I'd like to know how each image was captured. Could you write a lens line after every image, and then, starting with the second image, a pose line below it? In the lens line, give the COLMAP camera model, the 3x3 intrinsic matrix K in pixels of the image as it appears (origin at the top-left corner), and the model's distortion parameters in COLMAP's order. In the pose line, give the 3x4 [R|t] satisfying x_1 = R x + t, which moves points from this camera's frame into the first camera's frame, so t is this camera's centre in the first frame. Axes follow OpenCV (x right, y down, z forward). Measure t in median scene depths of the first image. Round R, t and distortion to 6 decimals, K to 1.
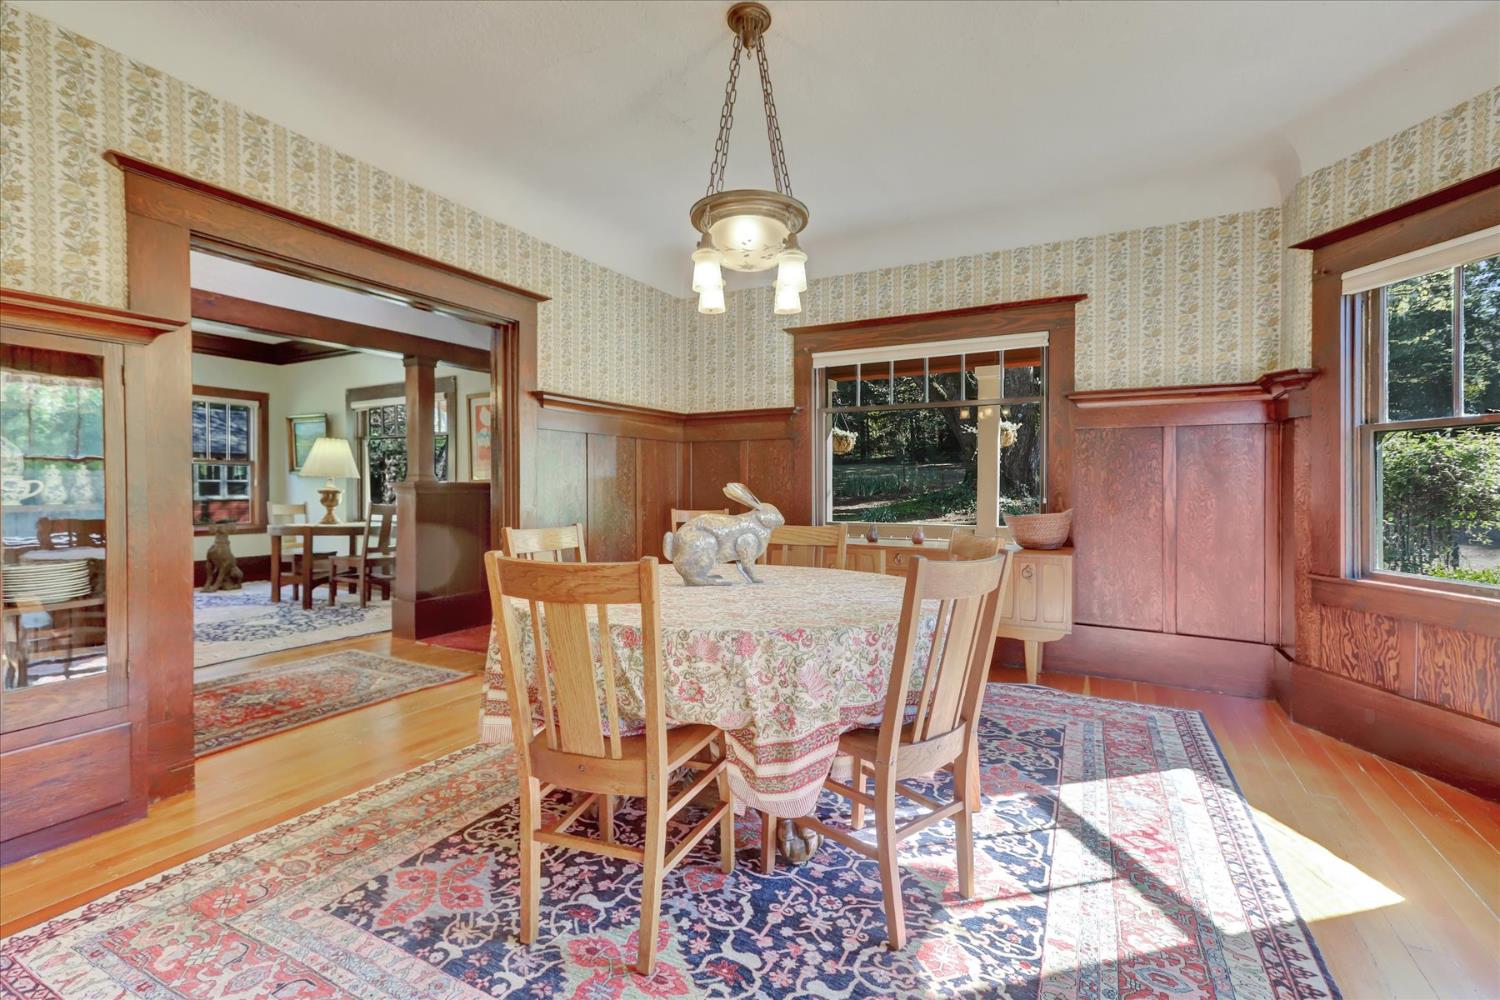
lens RADIAL K [[681.7, 0, 748.9], [0, 681.7, 493.8], [0, 0, 1]] dist [0.000994, 0.008734]
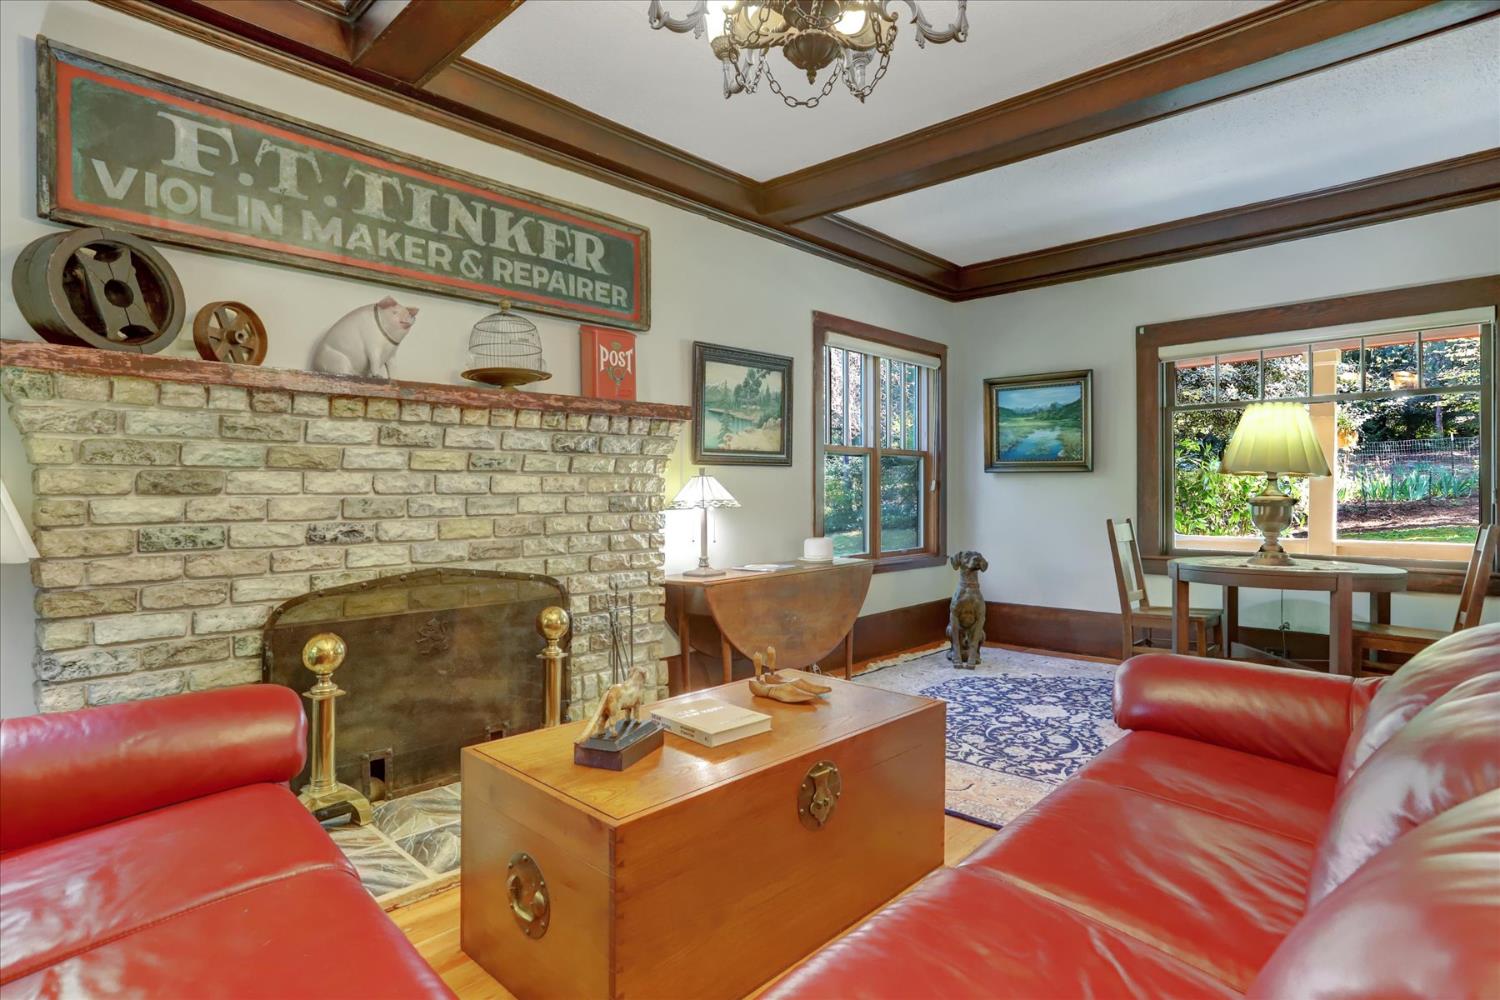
lens RADIAL K [[777.0, 0, 750.0], [0, 777.0, 500.0], [0, 0, 1]] dist [-0.004836, 0.000331]
pose [[0.956186, -0.000732, -0.292757, -2.129967], [-0.000904, 0.999985, -0.005453, -0.003589], [0.292757, 0.005478, 0.956171, 0.825448]]
